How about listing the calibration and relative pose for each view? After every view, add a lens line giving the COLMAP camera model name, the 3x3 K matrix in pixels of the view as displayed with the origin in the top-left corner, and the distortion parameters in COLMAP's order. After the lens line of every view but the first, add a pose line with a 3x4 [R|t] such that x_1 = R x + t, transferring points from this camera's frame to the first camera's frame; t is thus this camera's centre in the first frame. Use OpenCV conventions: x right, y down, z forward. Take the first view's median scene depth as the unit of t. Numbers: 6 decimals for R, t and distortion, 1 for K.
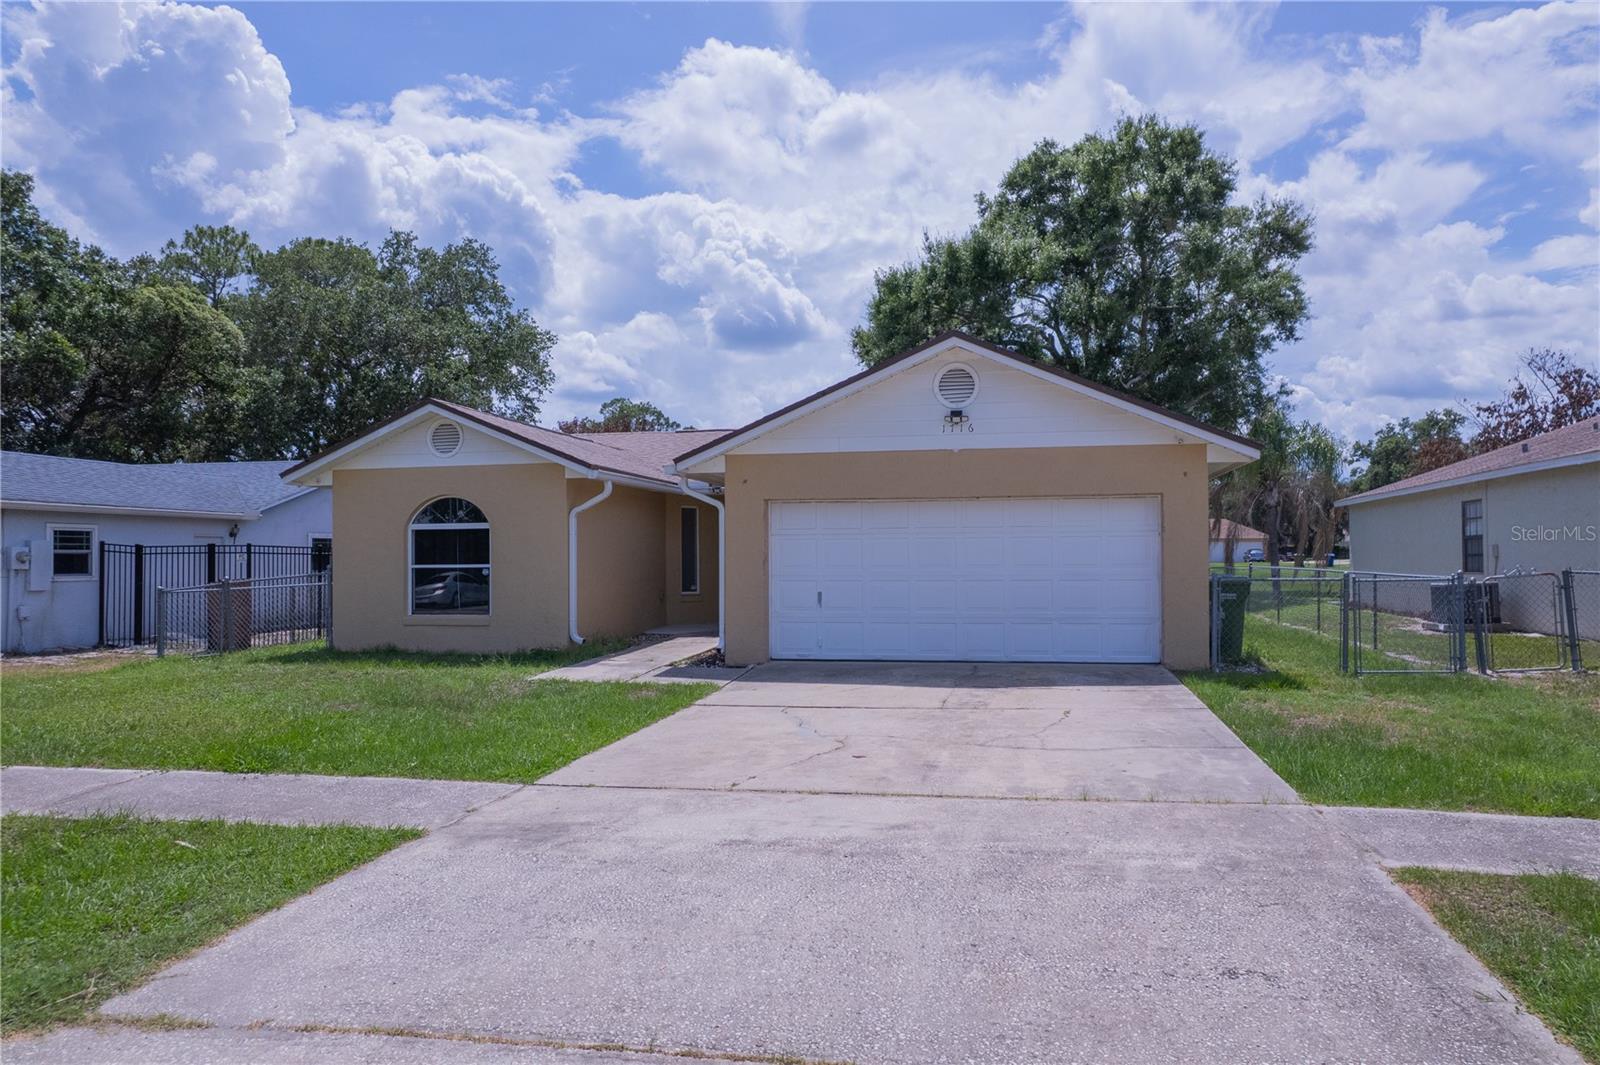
lens RADIAL K [[1028.0, 0, 824.5], [0, 1028.0, 543.1], [0, 0, 1]] dist [-0.067095, 0.062377]
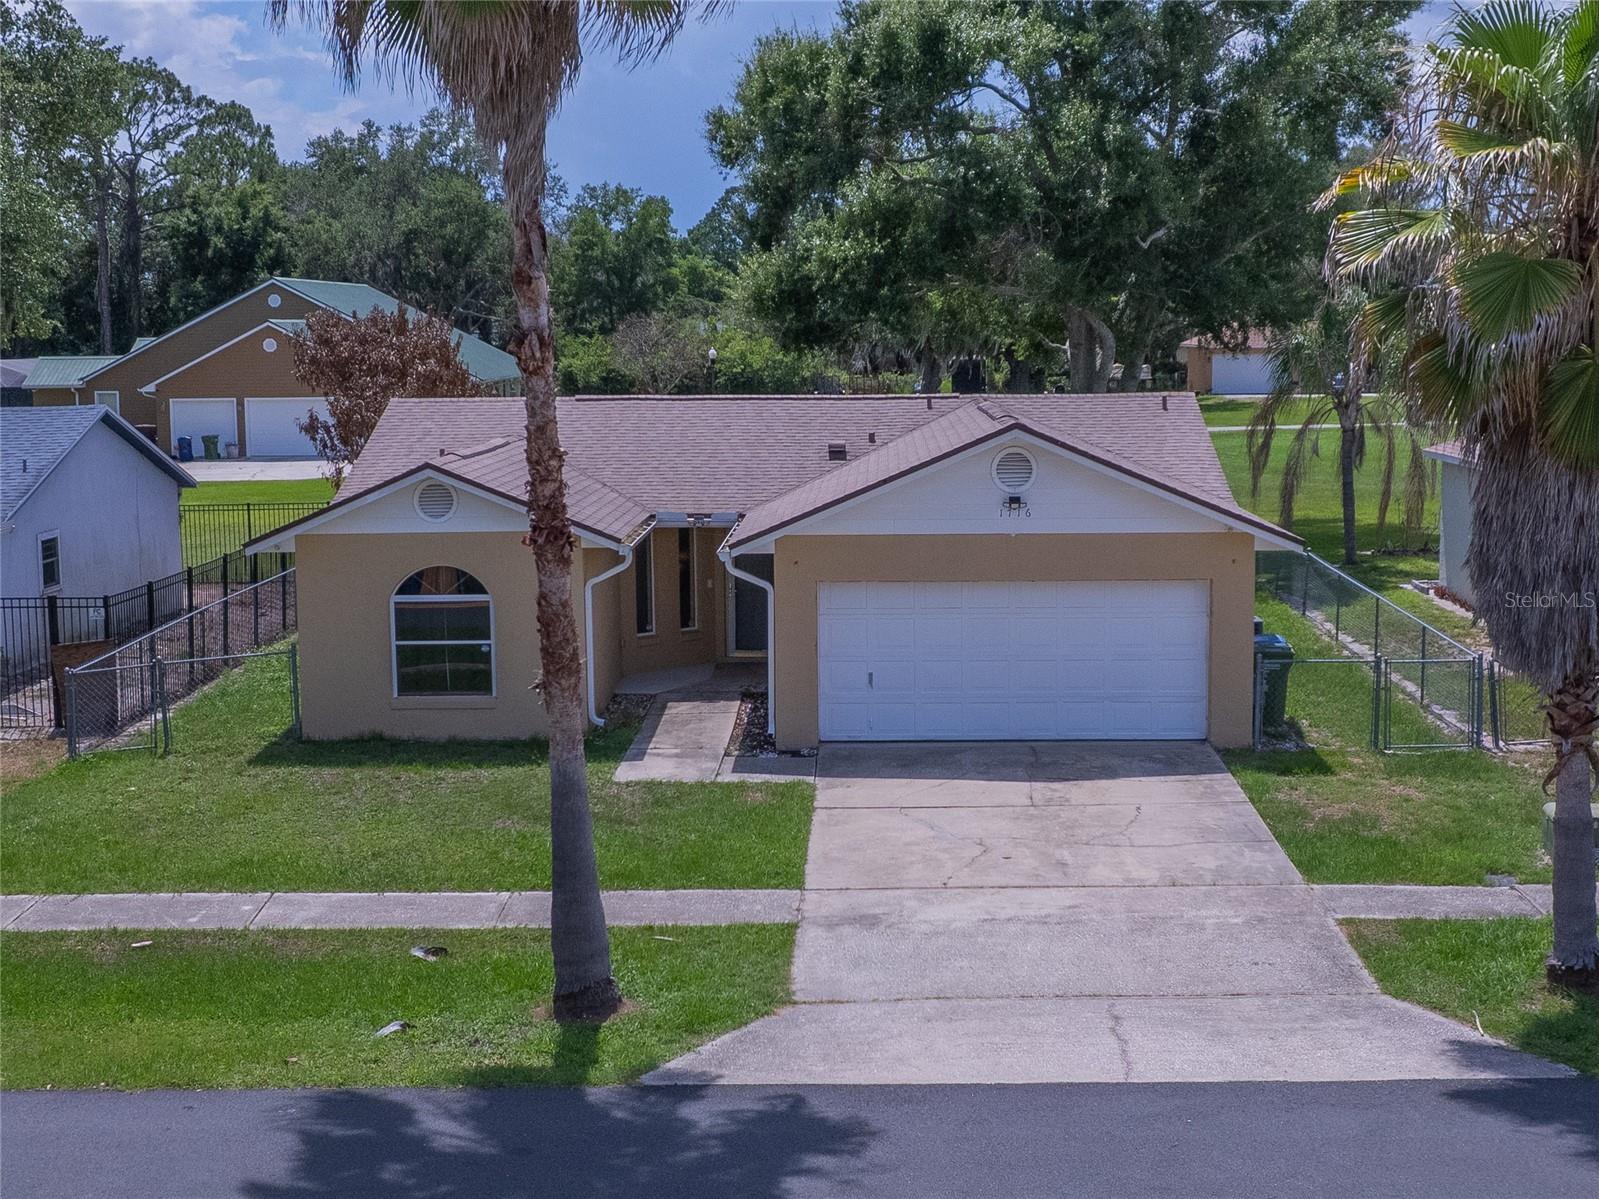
lens RADIAL K [[2171.2, 0, 799.5], [0, 2171.2, 599.5], [0, 0, 1]] dist [-0.013942, -0.034318]
pose [[0.988423, -0.022314, 0.150072, -0.391988], [0.001792, 0.990773, 0.135517, -0.311140], [-0.151712, -0.133679, 0.979343, -1.037680]]
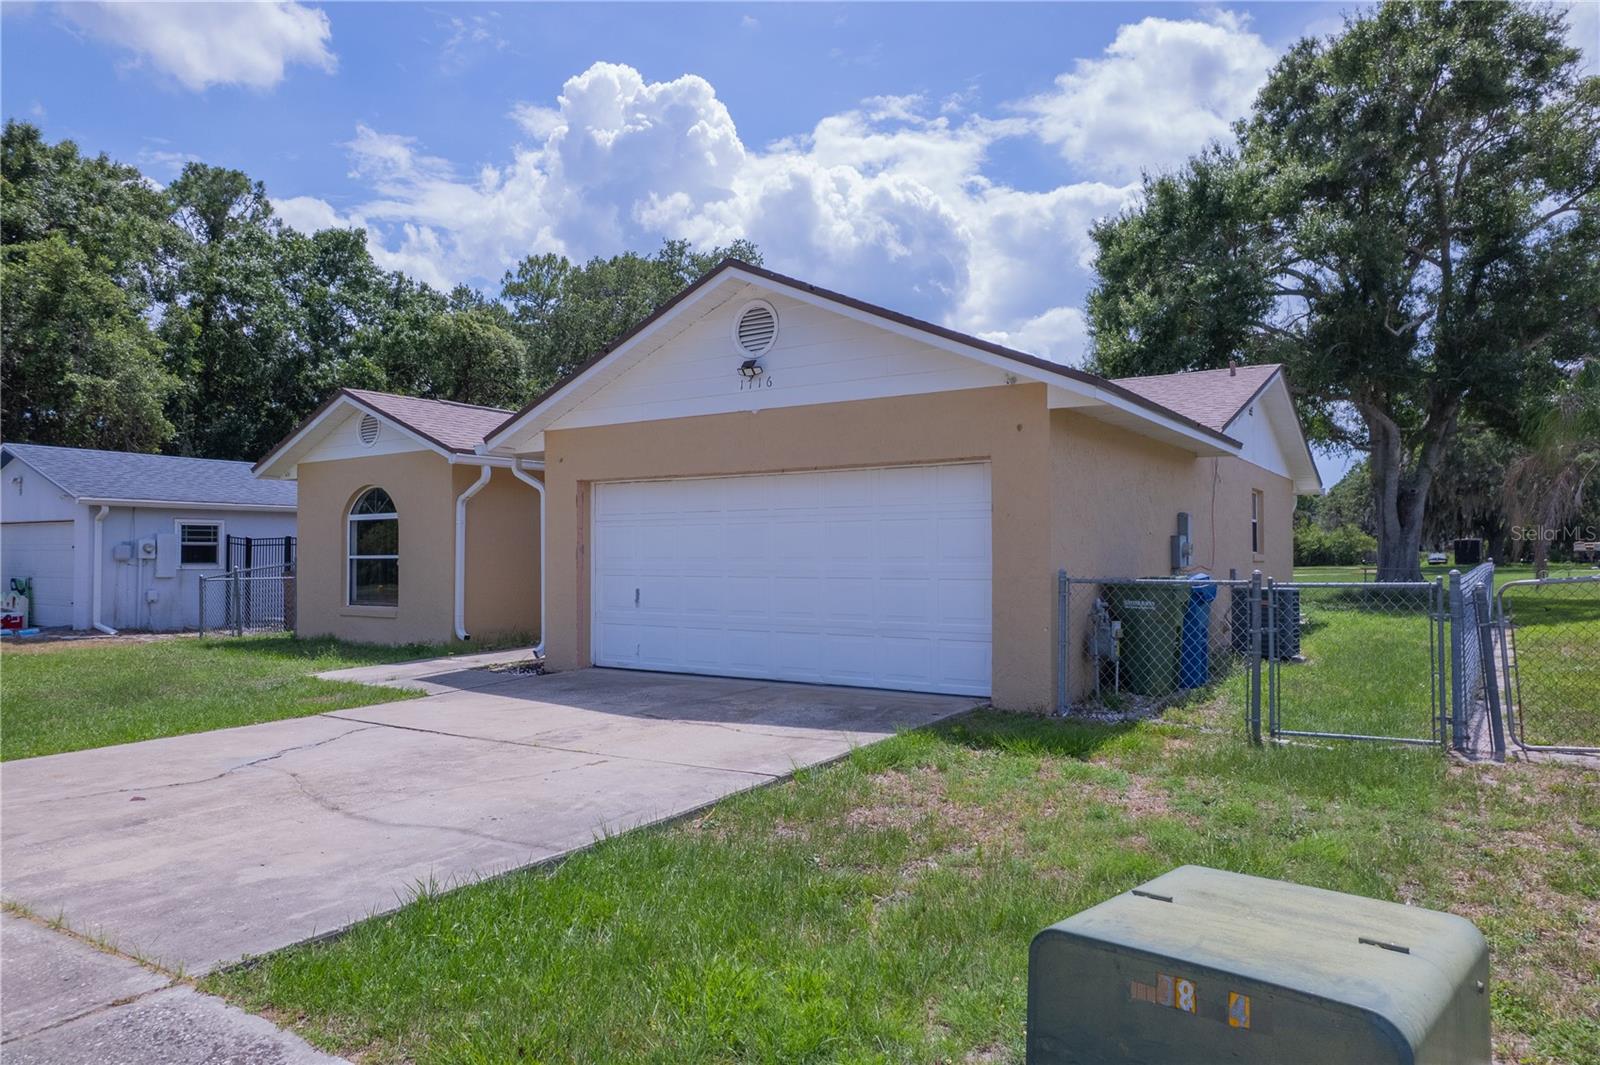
lens RADIAL K [[1028.0, 0, 824.5], [0, 1028.0, 543.1], [0, 0, 1]] dist [-0.067095, 0.062377]
pose [[0.924264, -0.001099, -0.381751, 0.471895], [0.002582, 0.999991, 0.003372, 0.007945], [0.381744, -0.004102, 0.924259, 0.289457]]
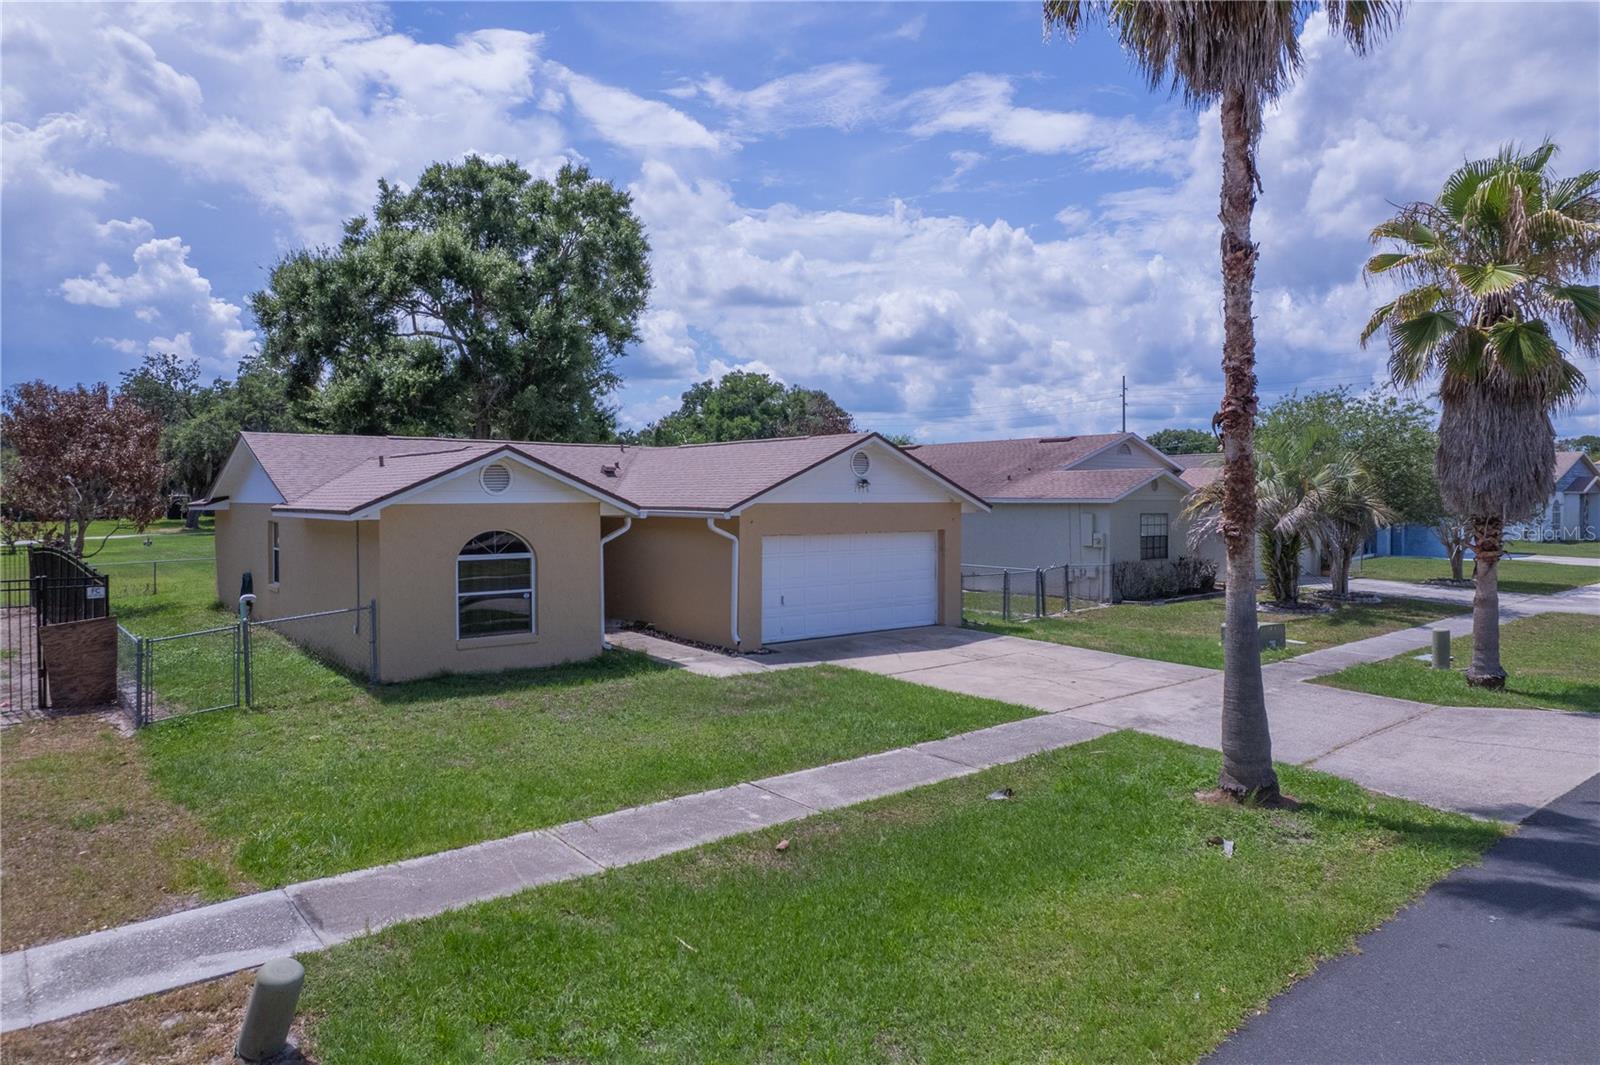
lens RADIAL K [[1008.9, 0, 800.0], [0, 1008.9, 532.5], [0, 0, 1]] dist [-0.072322, 0.069039]
pose [[0.650160, -0.020392, 0.759523, -1.122778], [-0.015406, 0.999080, 0.040012, -0.105753], [-0.759641, -0.037715, 0.649248, 0.041498]]
